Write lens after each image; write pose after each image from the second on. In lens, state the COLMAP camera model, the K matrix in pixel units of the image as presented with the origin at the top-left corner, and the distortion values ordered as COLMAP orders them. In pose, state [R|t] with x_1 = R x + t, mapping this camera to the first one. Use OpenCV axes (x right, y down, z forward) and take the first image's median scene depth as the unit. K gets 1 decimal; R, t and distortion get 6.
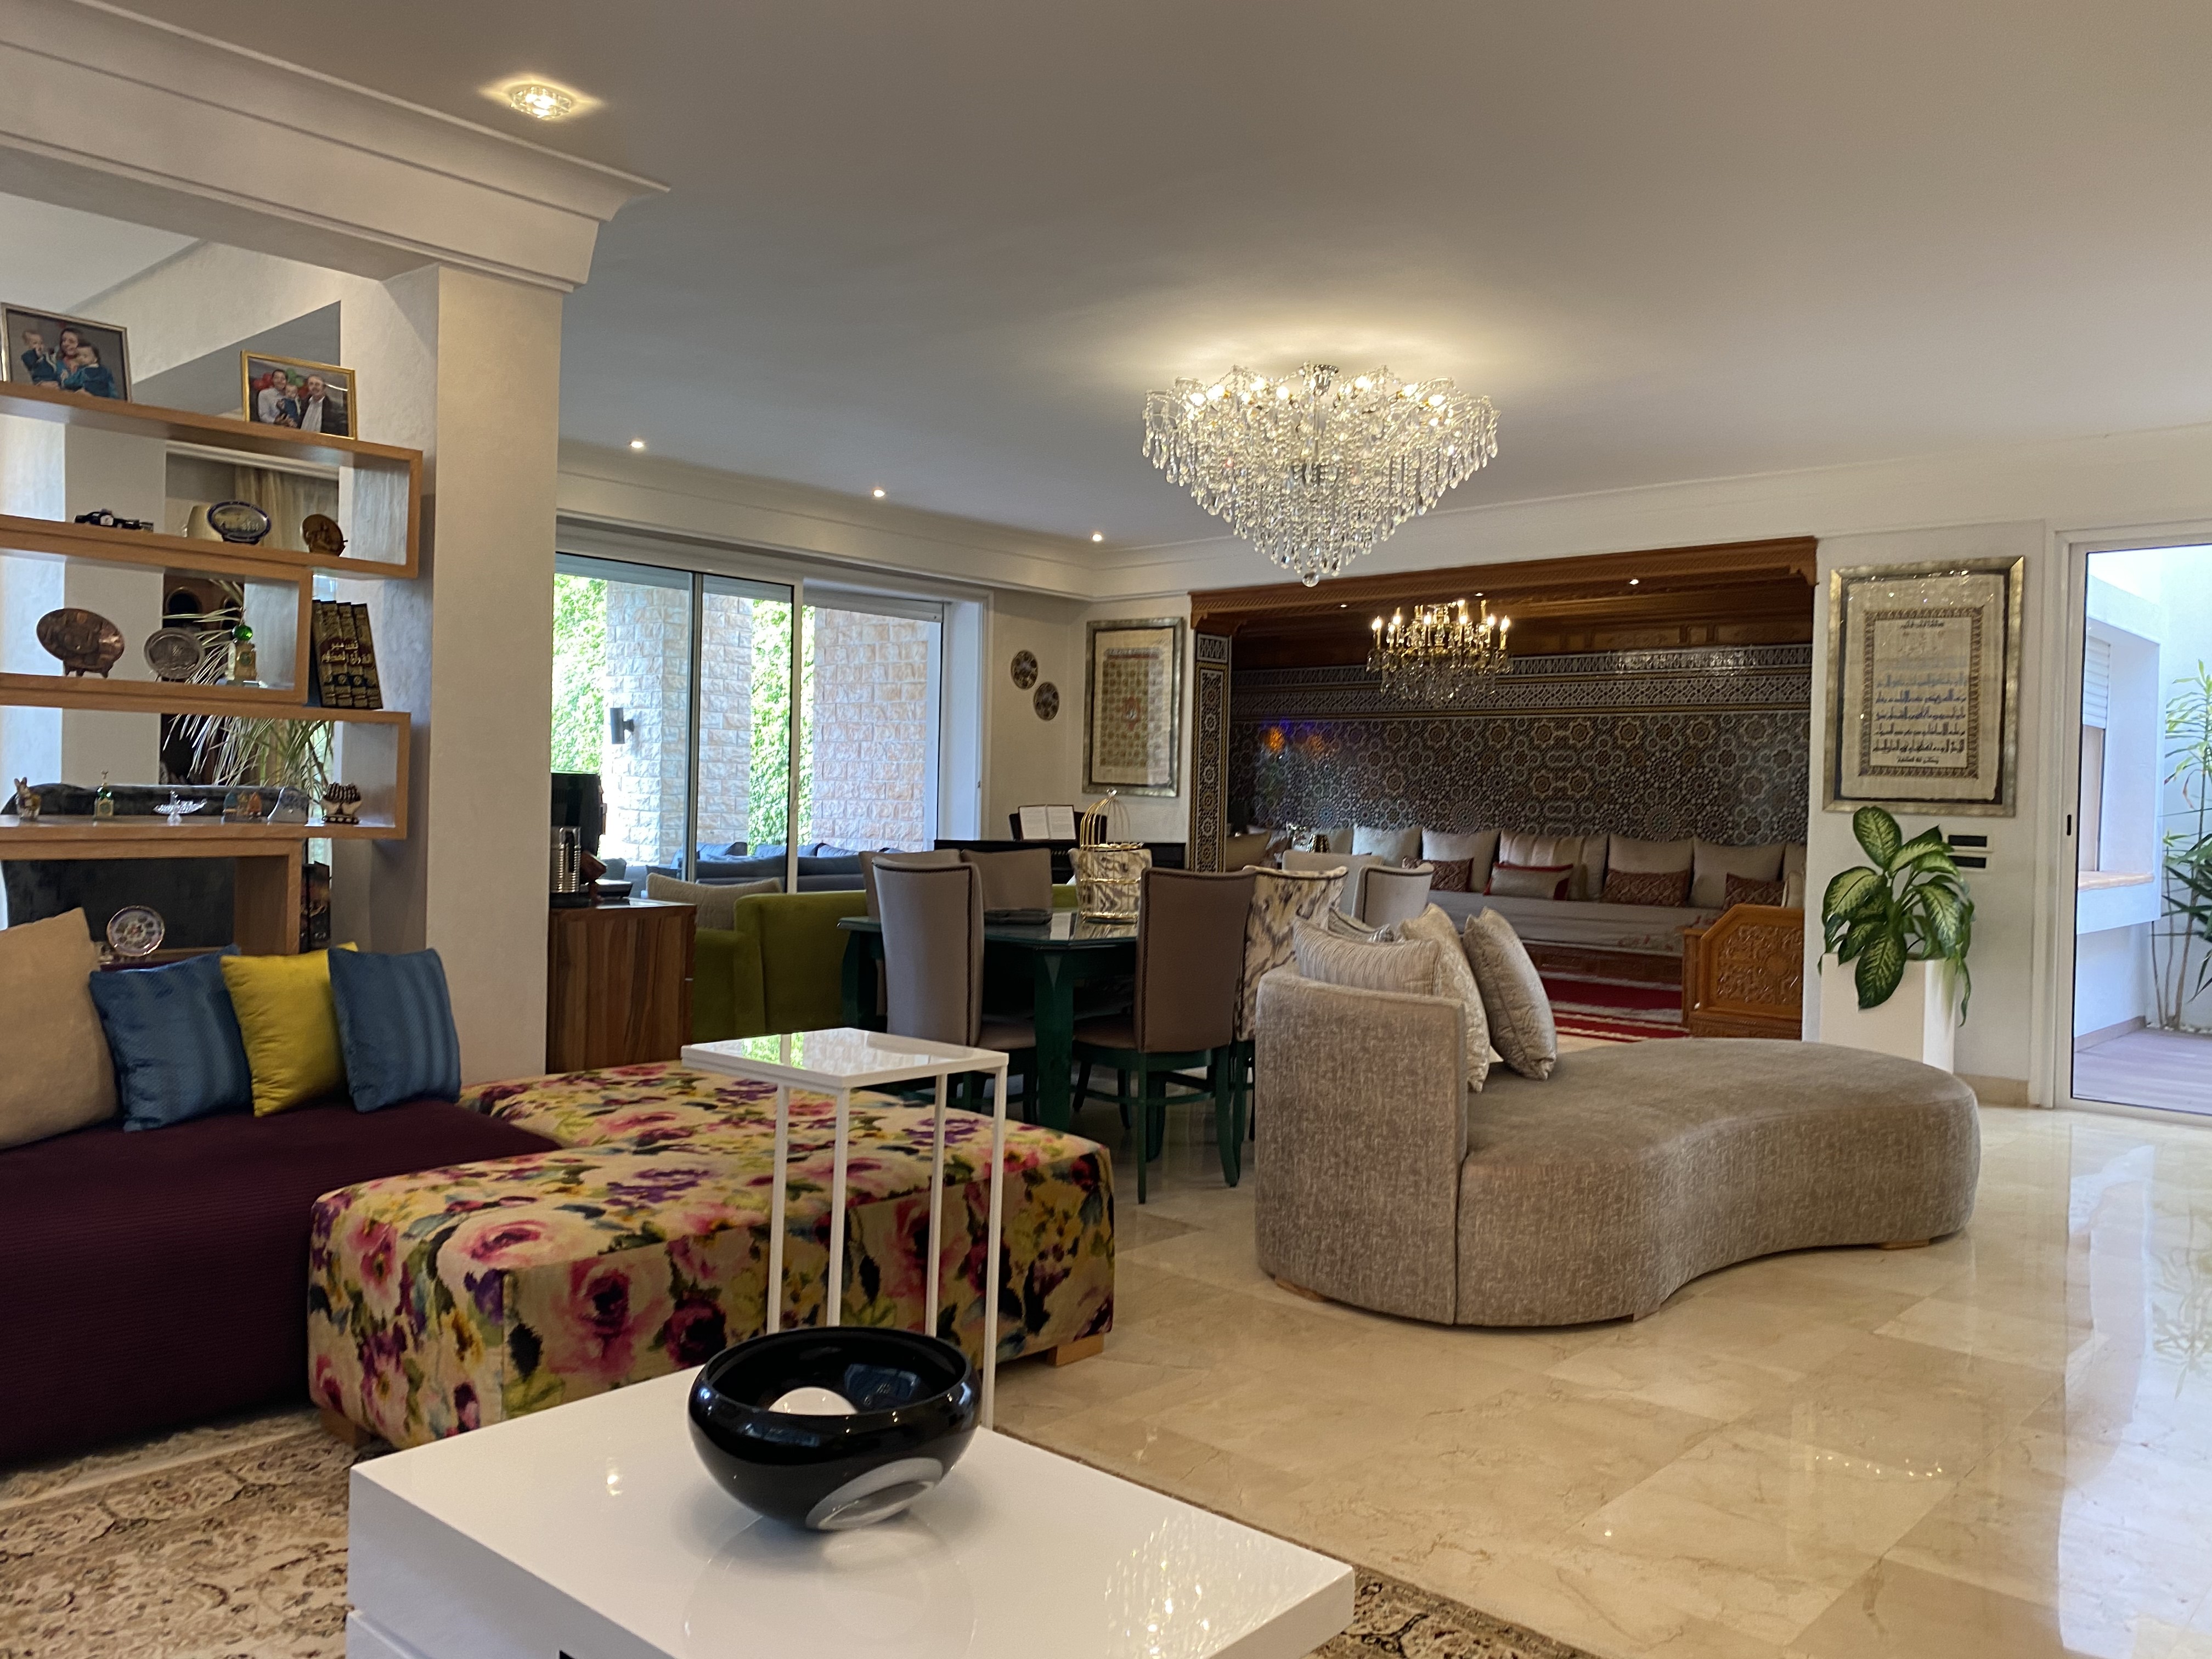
lens RADIAL K [[1711.2, 0, 1106.0], [0, 1711.2, 829.5], [0, 0, 1]] dist [-0.005891, -0.008552]
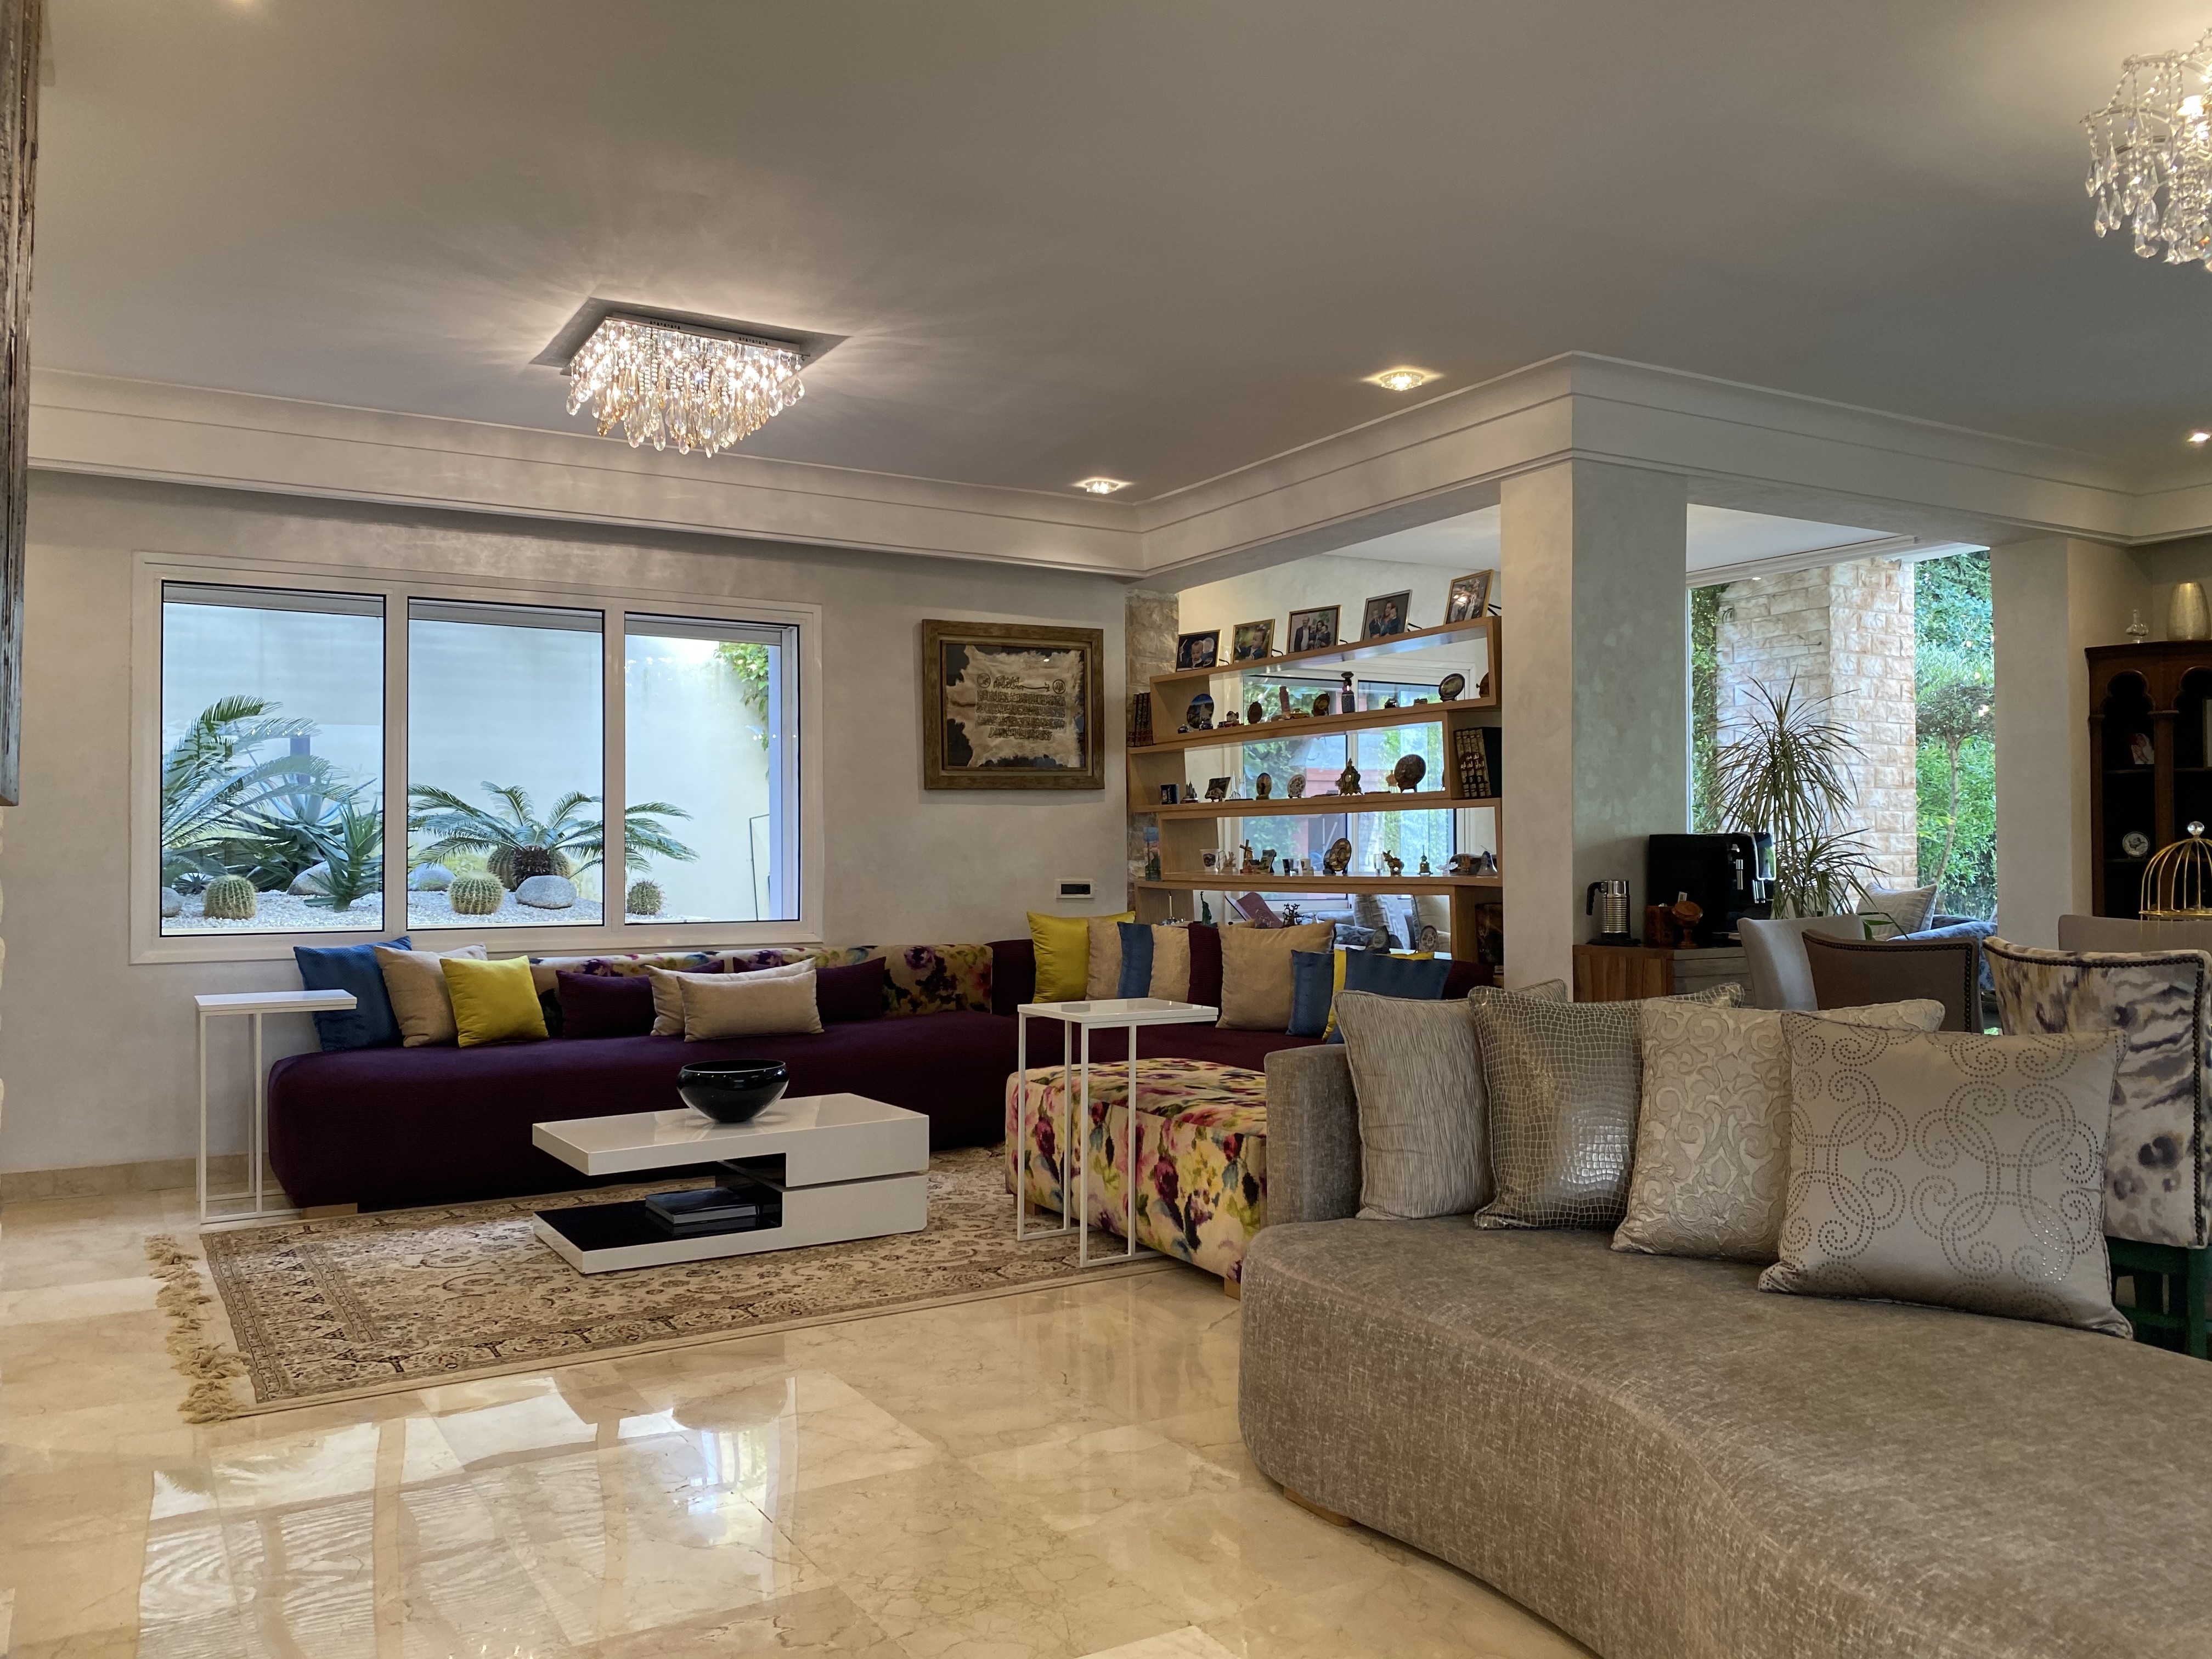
lens RADIAL K [[1659.3, 0, 1063.9], [0, 1659.3, 780.6], [0, 0, 1]] dist [0.005323, -0.027883]
pose [[-0.308974, -0.057867, -0.949308, 1.225301], [-0.013091, 0.998311, -0.056594, 0.003381], [0.950980, -0.005059, -0.309210, 1.289734]]
